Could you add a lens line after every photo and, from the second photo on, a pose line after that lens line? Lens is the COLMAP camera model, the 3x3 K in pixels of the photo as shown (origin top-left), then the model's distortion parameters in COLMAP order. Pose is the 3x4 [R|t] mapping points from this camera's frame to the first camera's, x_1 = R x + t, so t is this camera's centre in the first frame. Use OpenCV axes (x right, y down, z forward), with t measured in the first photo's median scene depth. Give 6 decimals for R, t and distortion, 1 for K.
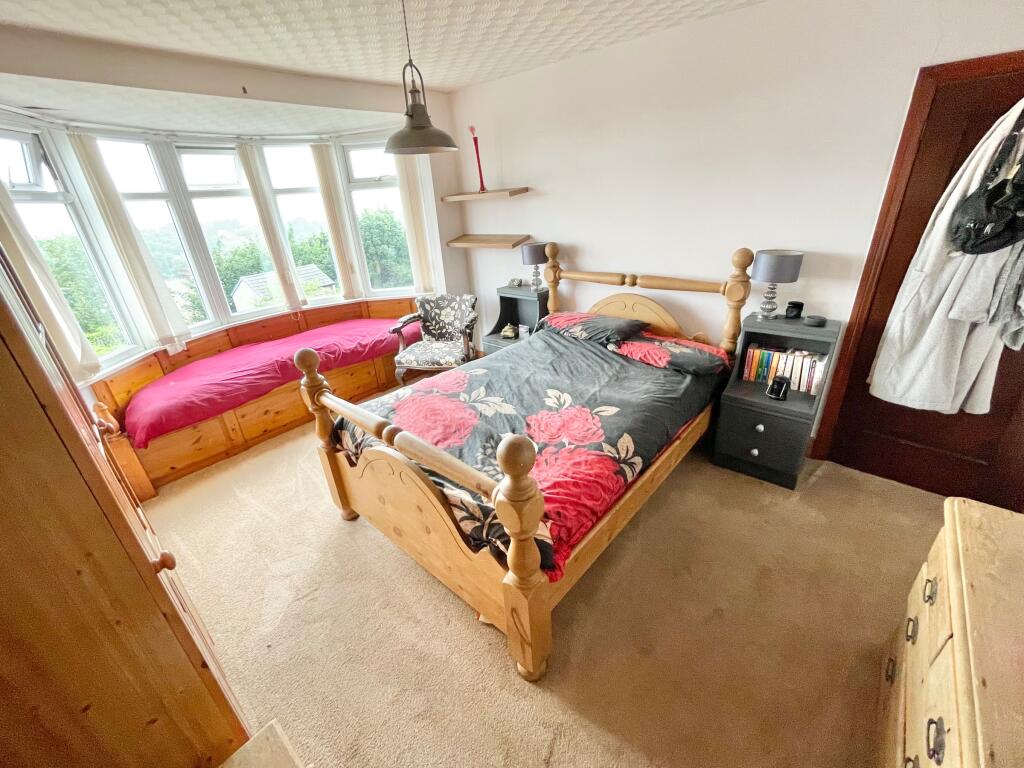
lens RADIAL K [[413.1, 0, 515.7], [0, 413.1, 380.6], [0, 0, 1]] dist [-0.007875, 0.000152]
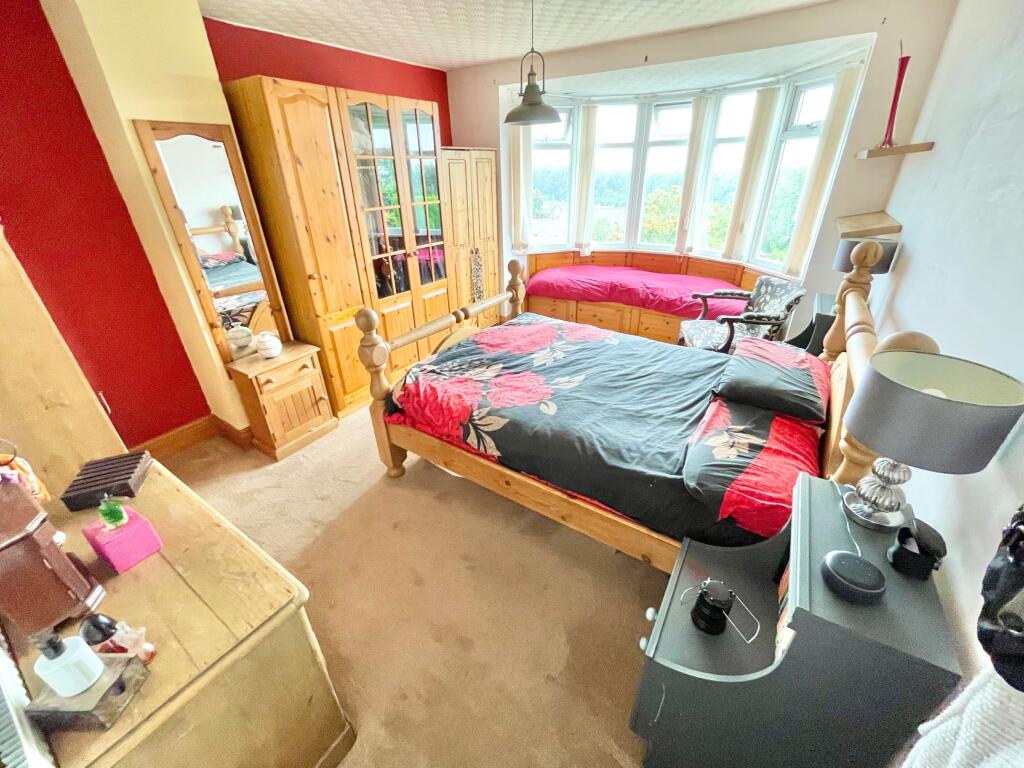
lens RADIAL K [[413.1, 0, 510.9], [0, 413.1, 383.9], [0, 0, 1]] dist [-0.007875, 0.000152]
pose [[0.124166, 0.511283, -0.850395, 0.607232], [-0.388172, 0.813756, 0.432578, -0.213203], [0.913184, 0.276388, 0.299507, 0.389222]]
